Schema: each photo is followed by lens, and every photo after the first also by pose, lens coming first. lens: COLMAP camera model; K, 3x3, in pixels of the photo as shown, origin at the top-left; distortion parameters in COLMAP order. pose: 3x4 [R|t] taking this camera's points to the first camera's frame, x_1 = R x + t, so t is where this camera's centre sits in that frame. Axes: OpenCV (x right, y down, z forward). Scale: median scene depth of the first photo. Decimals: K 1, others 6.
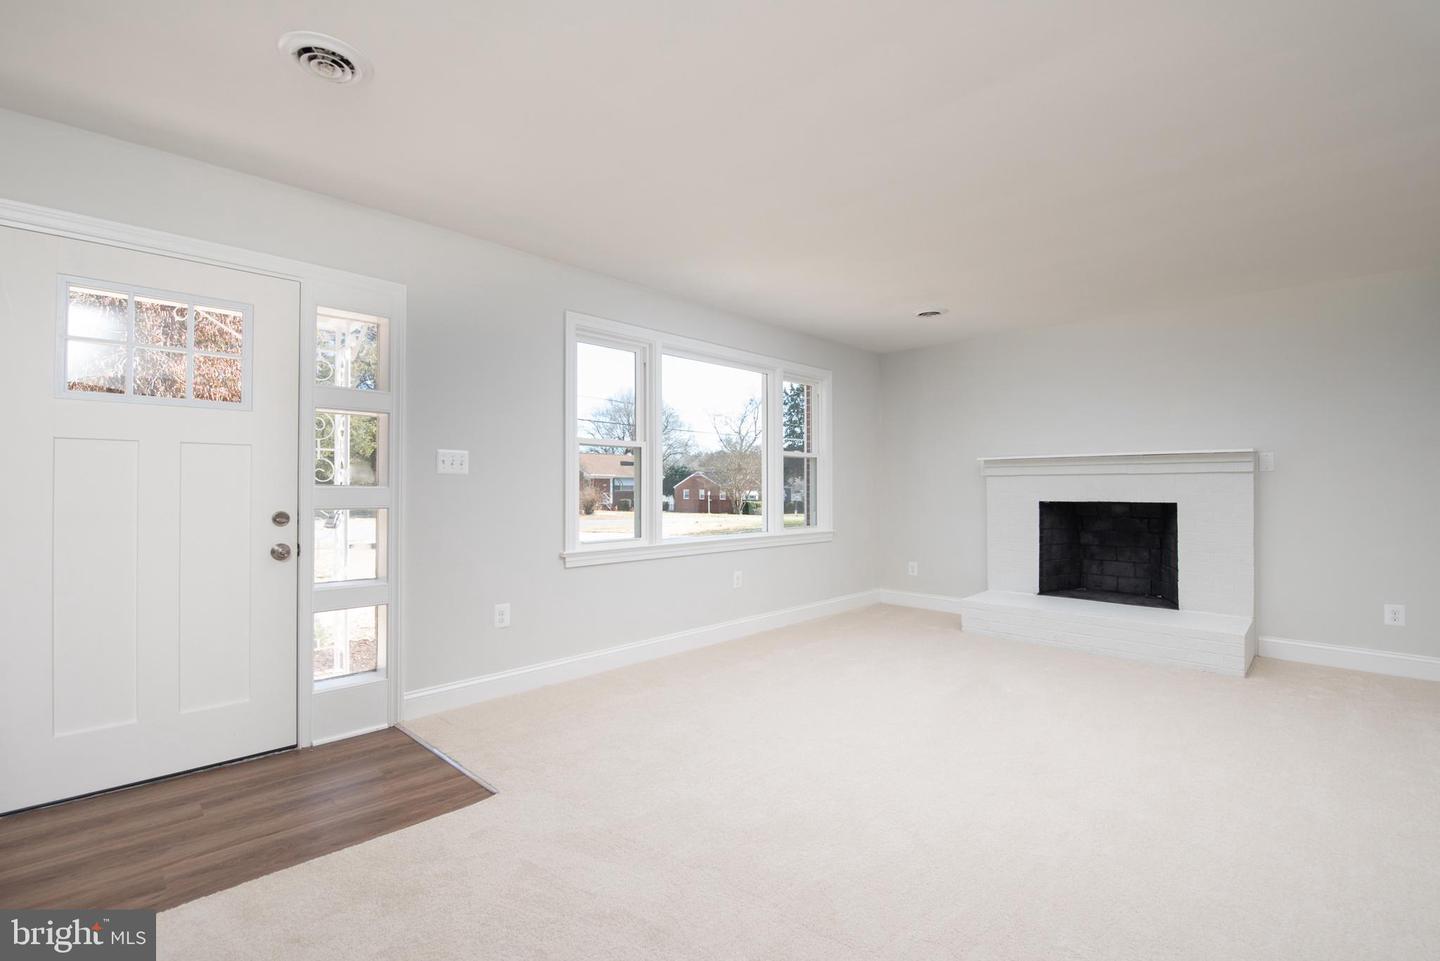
lens RADIAL K [[629.8, 0, 722.8], [0, 629.8, 484.6], [0, 0, 1]] dist [-0.007589, -0.004260]
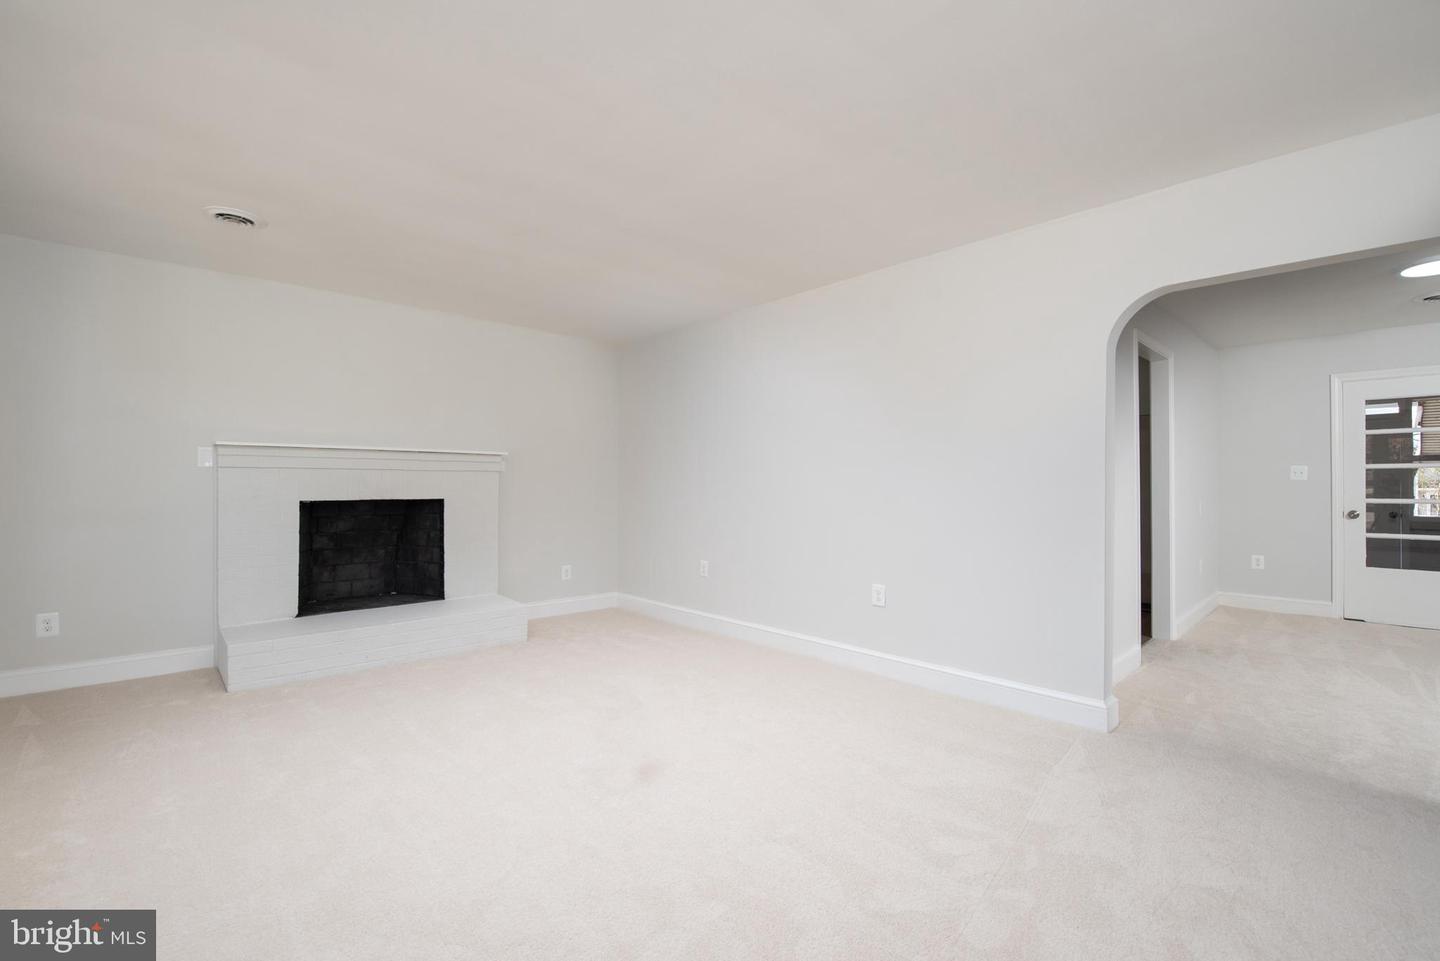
lens RADIAL K [[629.8, 0, 717.7], [0, 629.8, 479.0], [0, 0, 1]] dist [-0.007589, -0.004260]
pose [[0.063935, 0.005581, 0.997938, -0.259861], [-0.009597, 0.999942, -0.004977, -0.002804], [-0.997908, -0.009259, 0.063985, 0.411777]]
